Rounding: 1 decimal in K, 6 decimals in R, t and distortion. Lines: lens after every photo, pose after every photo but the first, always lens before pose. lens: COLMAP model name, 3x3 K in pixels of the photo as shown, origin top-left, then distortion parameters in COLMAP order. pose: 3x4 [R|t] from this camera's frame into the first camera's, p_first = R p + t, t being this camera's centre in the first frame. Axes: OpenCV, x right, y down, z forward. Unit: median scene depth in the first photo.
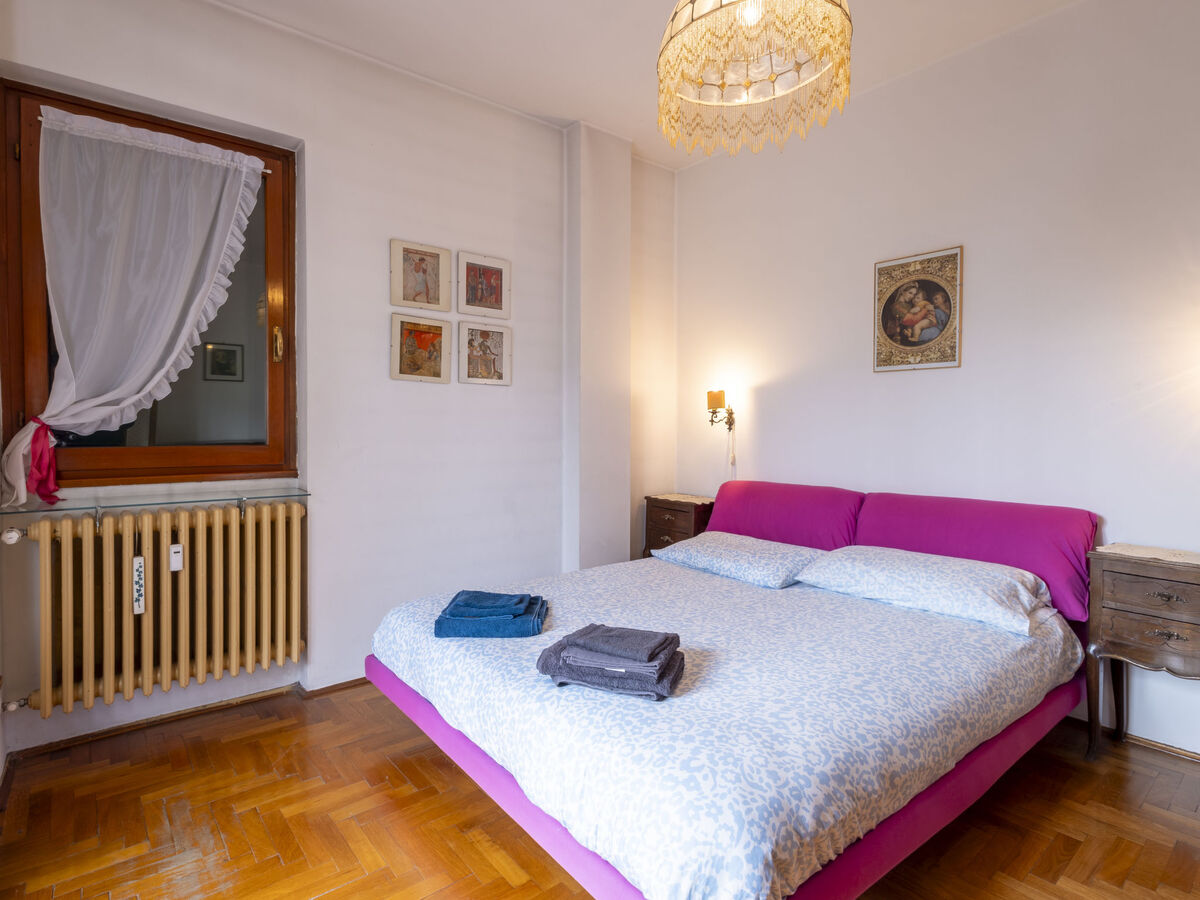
lens RADIAL K [[618.6, 0, 599.1], [0, 618.6, 437.8], [0, 0, 1]] dist [0.006032, -0.001248]
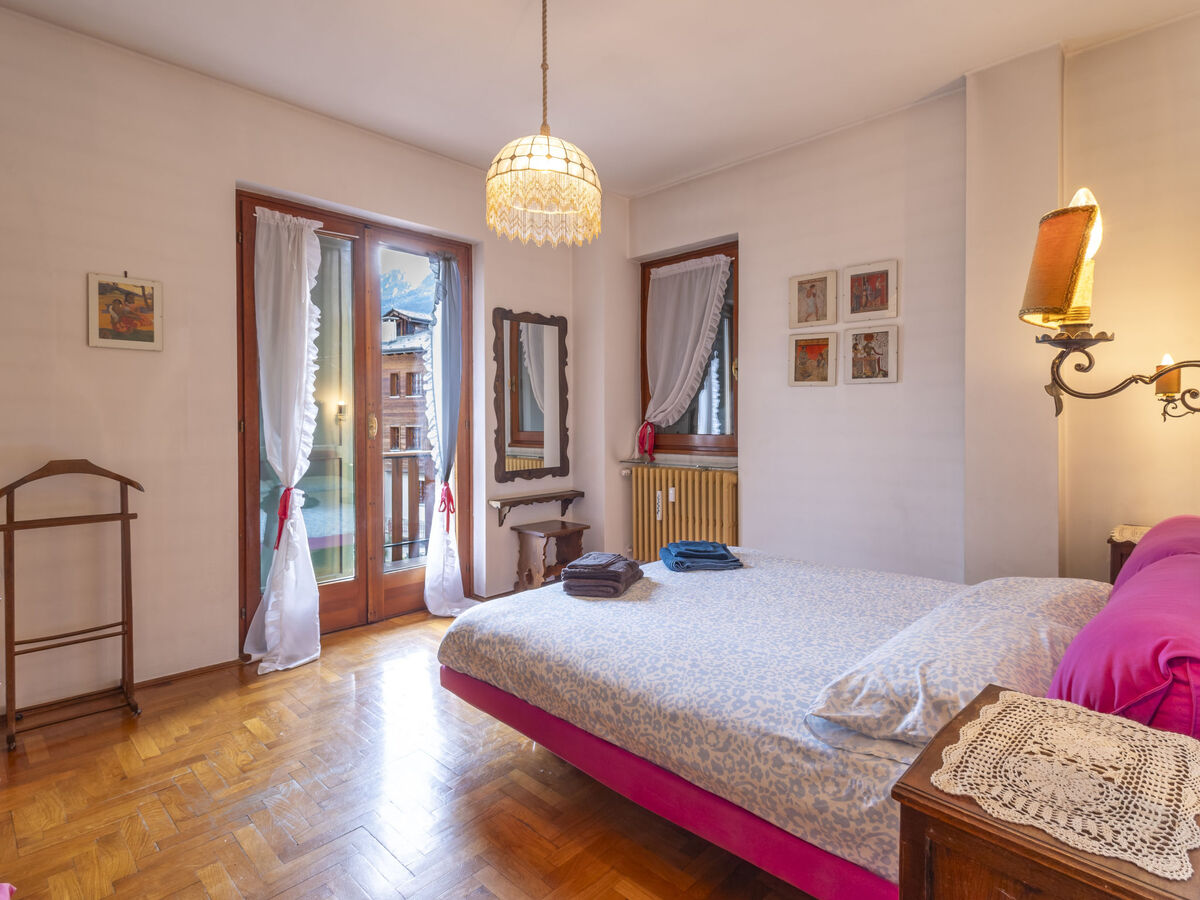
lens RADIAL K [[618.6, 0, 624.0], [0, 618.6, 425.6], [0, 0, 1]] dist [0.006032, -0.001248]
pose [[0.158284, 0.008527, -0.987357, 0.896175], [-0.016369, 0.999848, 0.006010, -0.014831], [0.987258, 0.015211, 0.158400, 0.461275]]
